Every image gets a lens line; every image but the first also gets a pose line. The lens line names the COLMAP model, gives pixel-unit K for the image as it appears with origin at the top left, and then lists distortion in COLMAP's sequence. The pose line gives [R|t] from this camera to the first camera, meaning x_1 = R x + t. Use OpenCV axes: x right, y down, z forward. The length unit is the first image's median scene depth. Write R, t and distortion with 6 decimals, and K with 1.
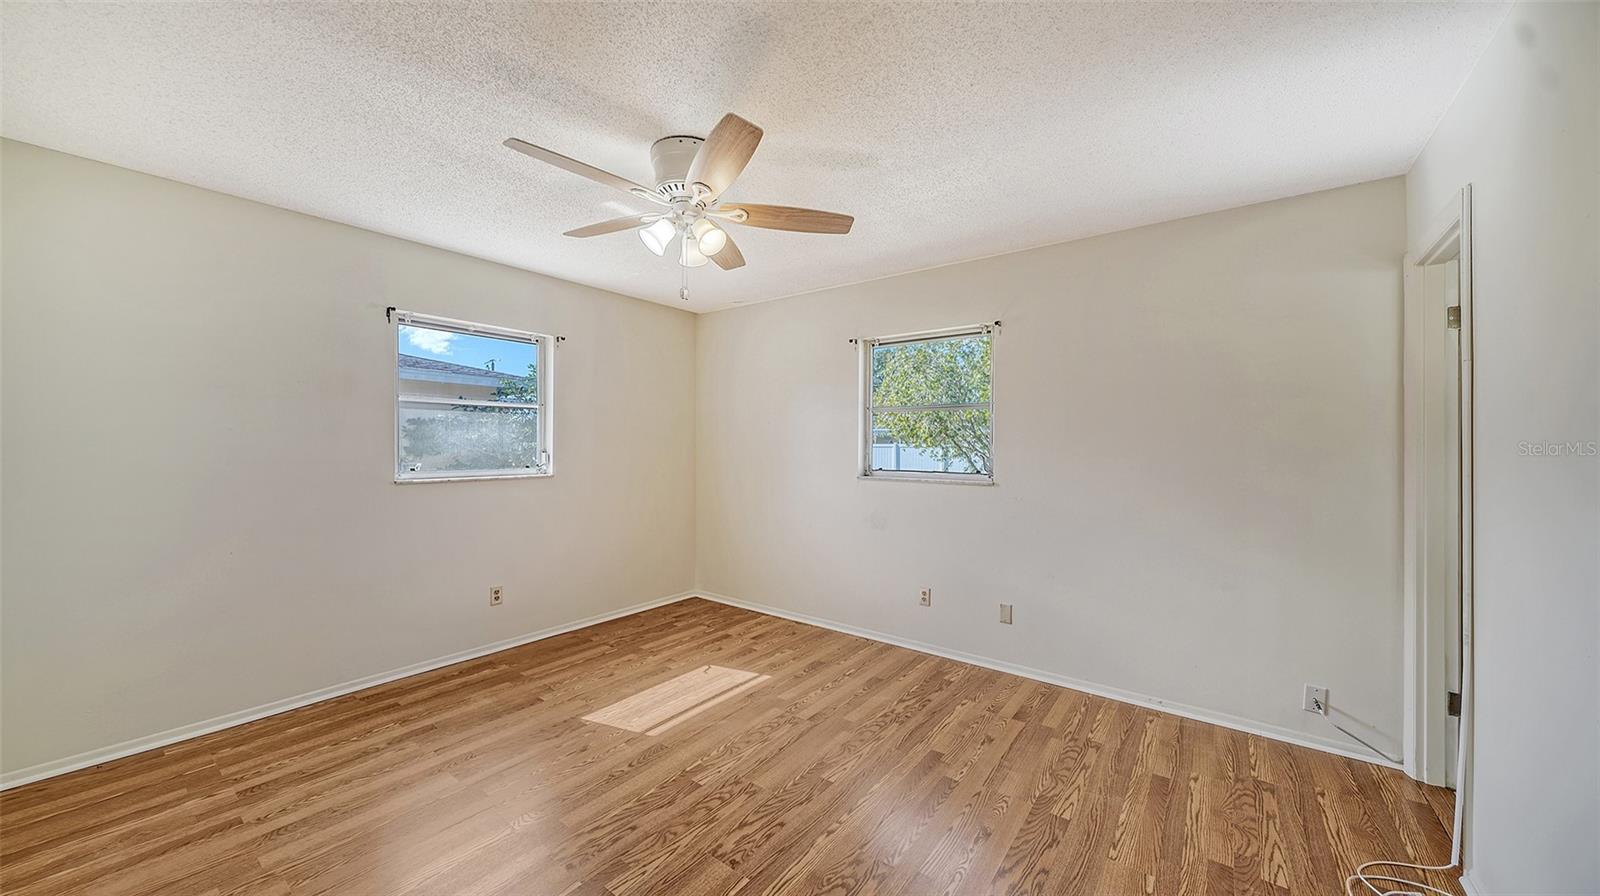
lens RADIAL K [[560.9, 0, 793.2], [0, 560.9, 448.1], [0, 0, 1]] dist [-0.006239, -0.000331]
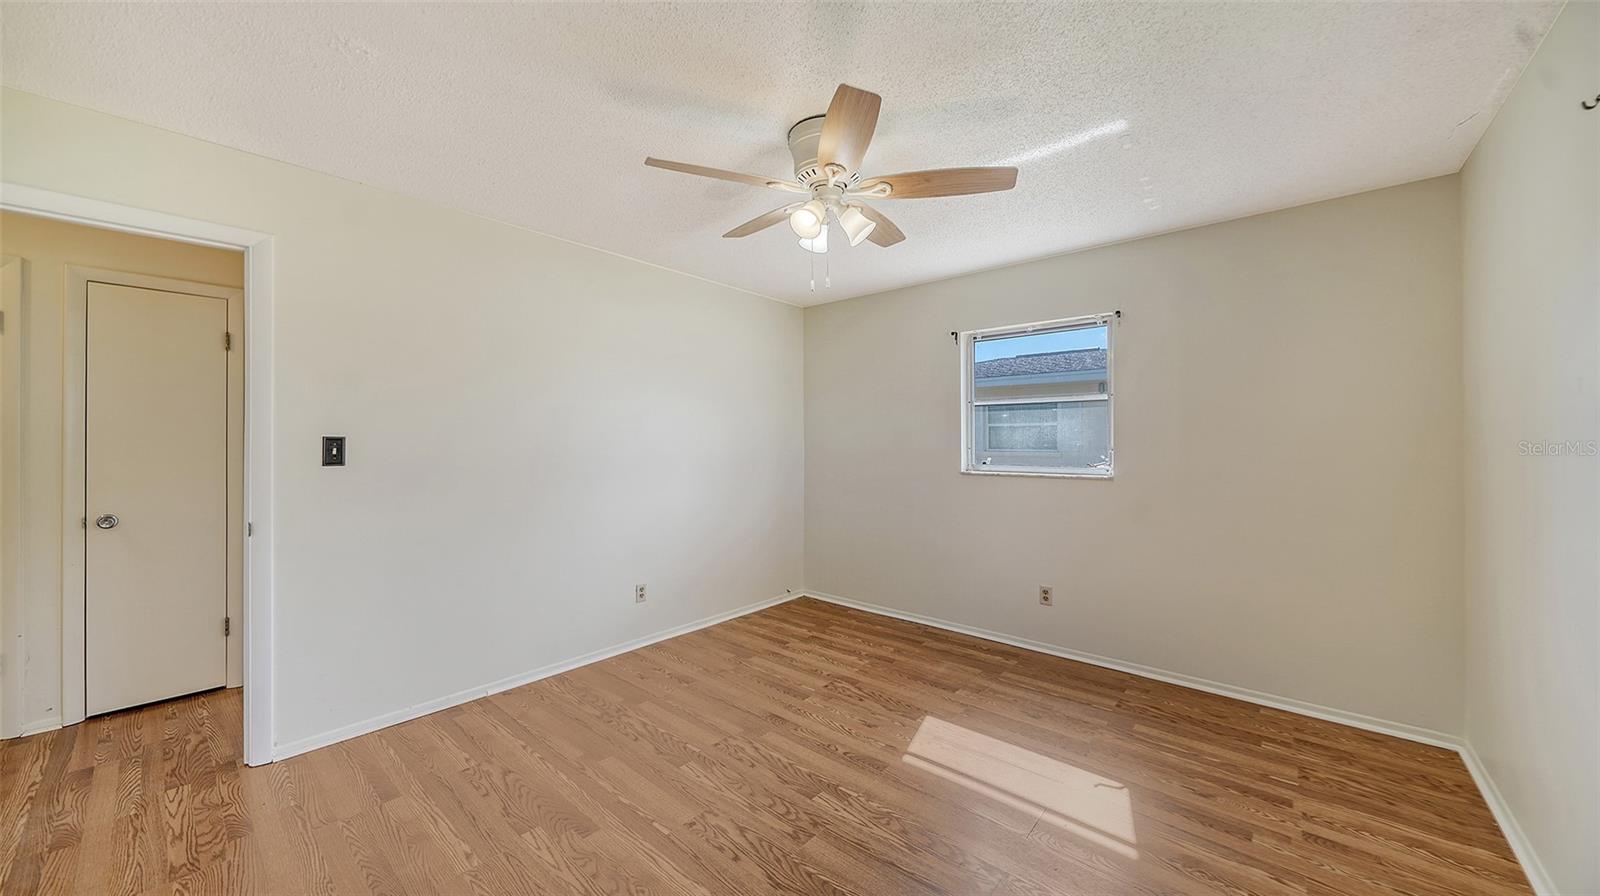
lens RADIAL K [[560.9, 0, 792.8], [0, 560.9, 438.5], [0, 0, 1]] dist [-0.006239, -0.000331]
pose [[-0.059506, -0.004752, -0.998217, 0.525579], [-0.007862, 0.999960, -0.004292, -0.004172], [0.998197, 0.007593, -0.059541, 0.677511]]
